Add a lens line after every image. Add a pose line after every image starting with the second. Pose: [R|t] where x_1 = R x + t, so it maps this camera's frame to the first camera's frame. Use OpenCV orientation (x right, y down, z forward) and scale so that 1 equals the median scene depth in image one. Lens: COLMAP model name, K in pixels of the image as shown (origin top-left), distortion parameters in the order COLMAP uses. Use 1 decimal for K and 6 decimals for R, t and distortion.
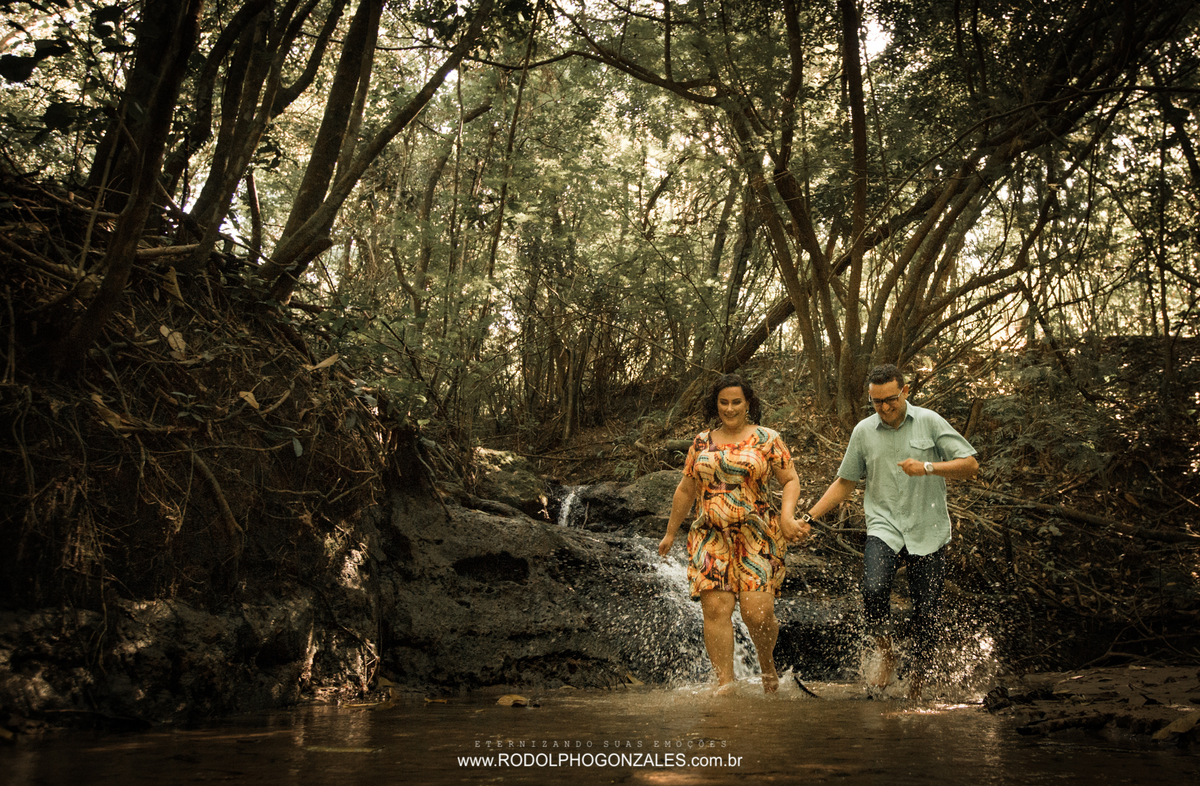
lens RADIAL K [[954.3, 0, 745.3], [0, 954.3, 359.1], [0, 0, 1]] dist [-0.062135, 0.051107]
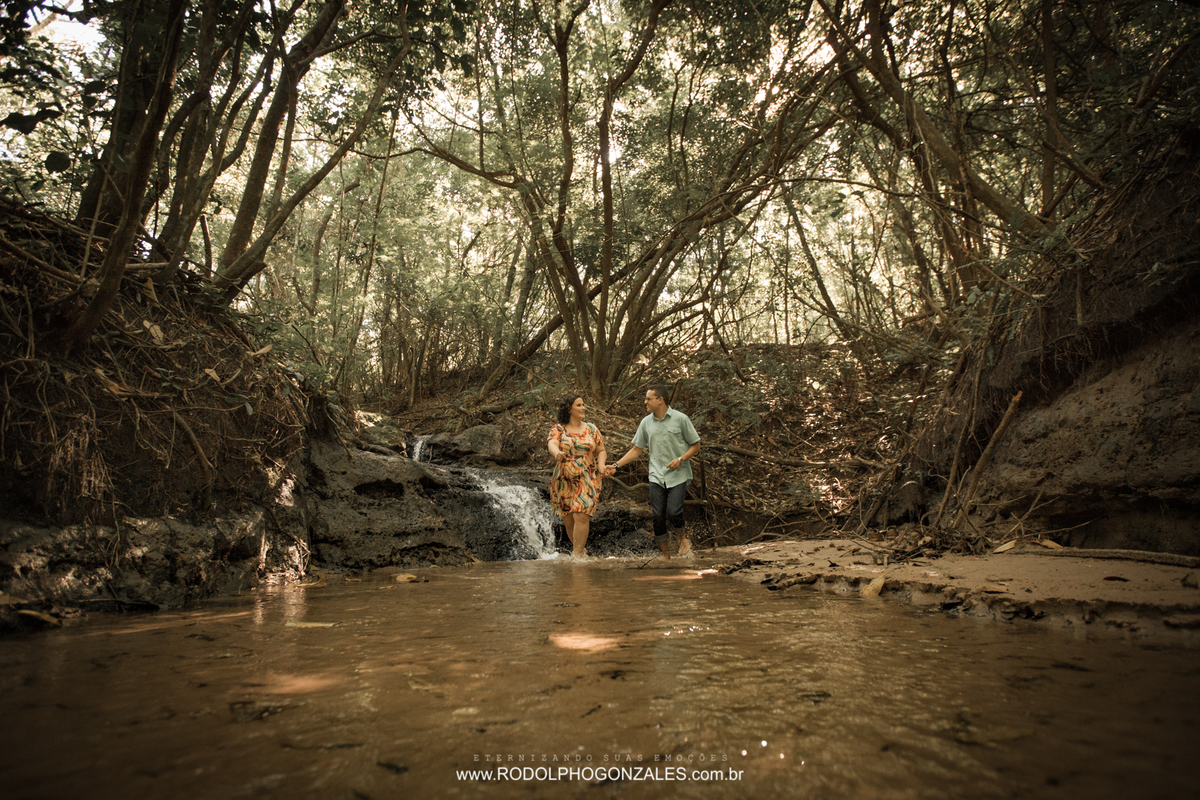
lens RADIAL K [[593.6, 0, 598.0], [0, 593.6, 399.5], [0, 0, 1]] dist [-0.063469, 0.023168]
pose [[0.991300, -0.000221, 0.131619, -0.031841], [-0.009235, 0.997417, 0.071226, 0.005888], [-0.131295, -0.071822, 0.988738, 0.030824]]
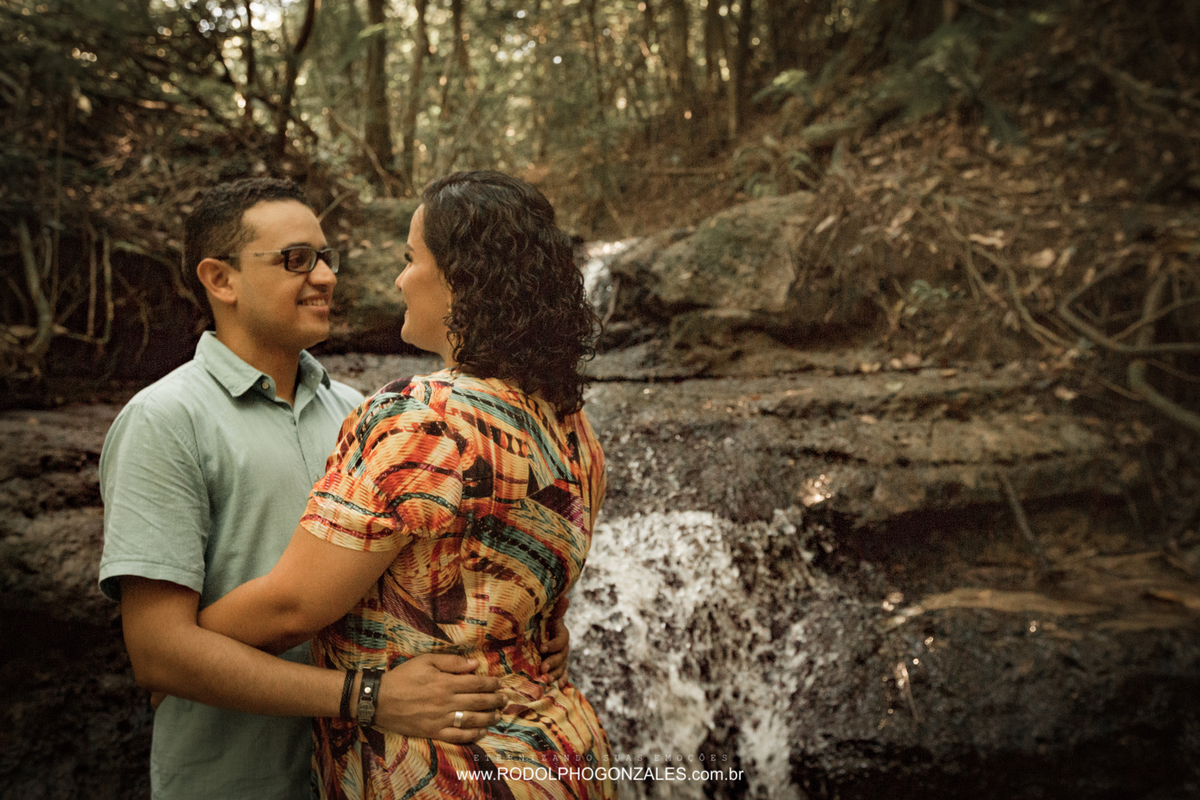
lens RADIAL K [[1151.2, 0, 567.3], [0, 1151.2, 400.6], [0, 0, 1]] dist [-0.051210, 0.144747]
pose [[0.900133, -0.029714, -0.434601, 0.098431], [0.165089, 0.946519, 0.277214, 0.049783], [0.403121, -0.321277, 0.856898, 0.585020]]
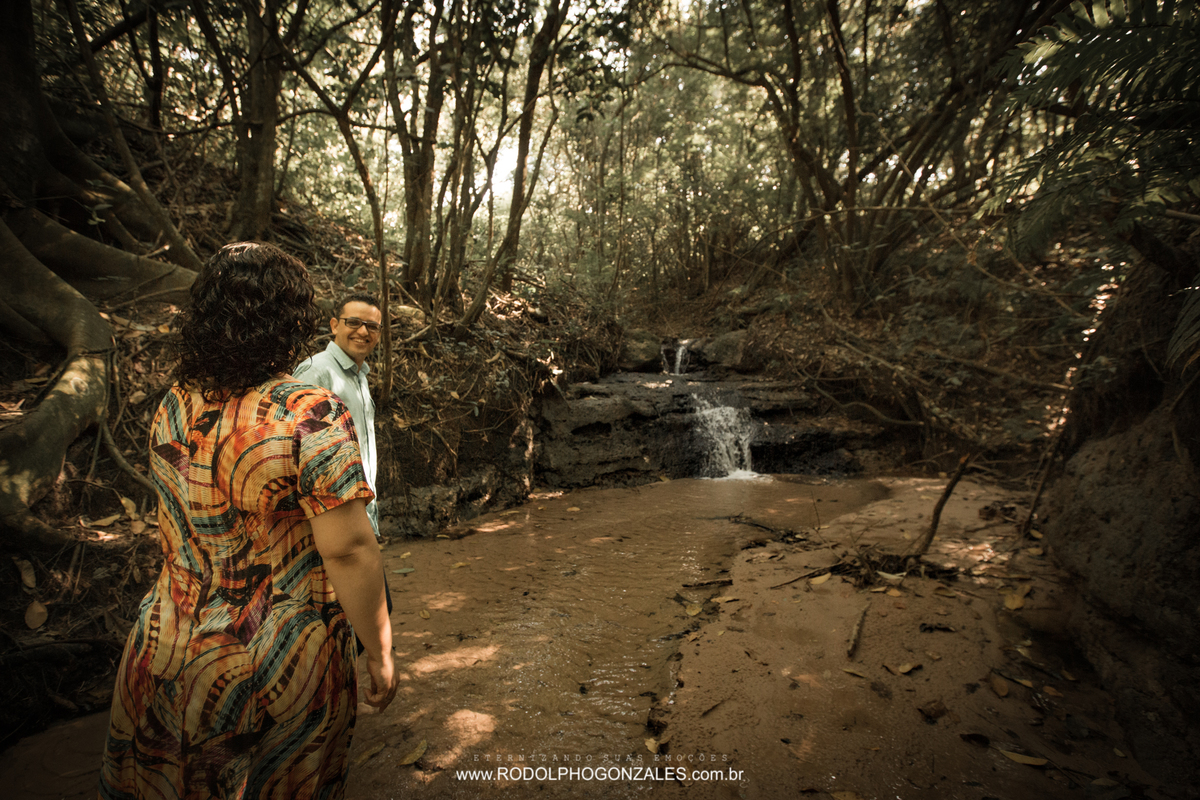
lens RADIAL K [[593.6, 0, 598.0], [0, 593.6, 399.5], [0, 0, 1]] dist [-0.063469, 0.023168]
pose [[0.903371, 0.009315, -0.428759, 0.209627], [0.130747, 0.946187, 0.296032, -0.157296], [0.408444, -0.323486, 0.853540, -0.074697]]
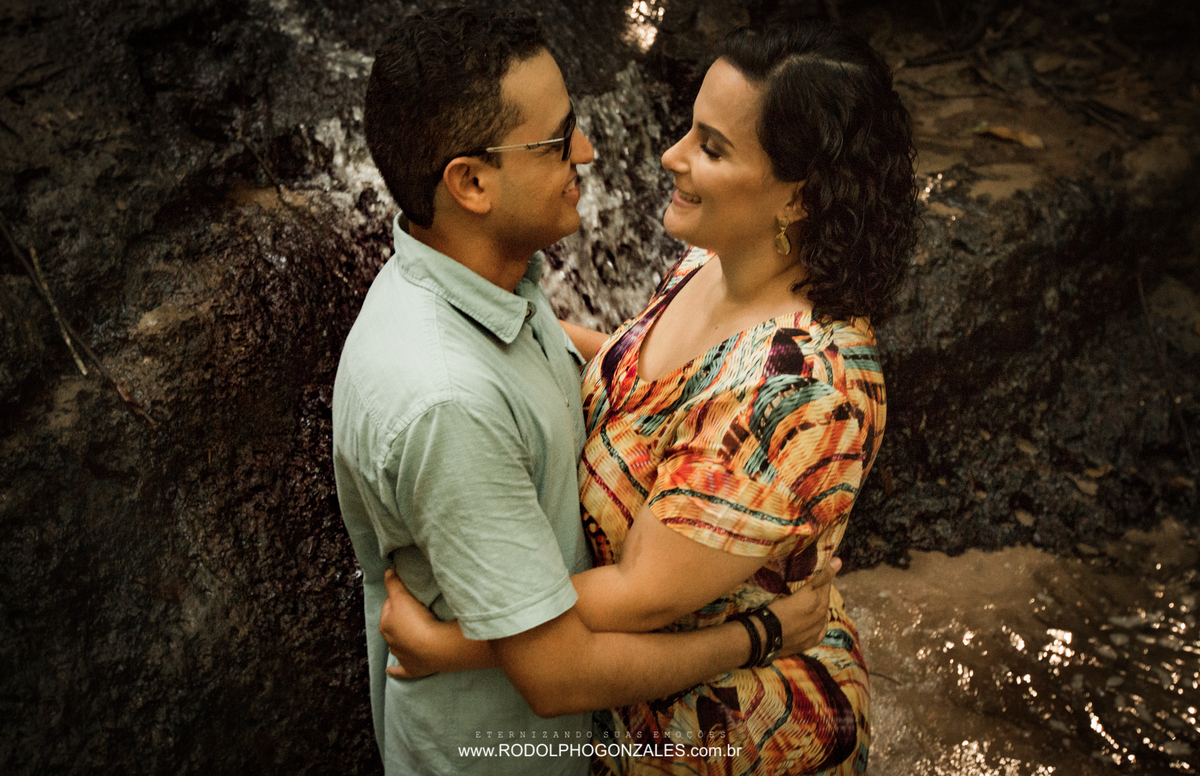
lens RADIAL K [[1445.1, 0, 565.6], [0, 1445.1, 380.5], [0, 0, 1]] dist [0.048115, 0.027365]
pose [[0.999814, -0.001295, -0.019256, -0.016421], [0.014987, 0.680704, 0.732405, -0.033097], [0.012160, -0.732558, 0.680596, 0.599131]]
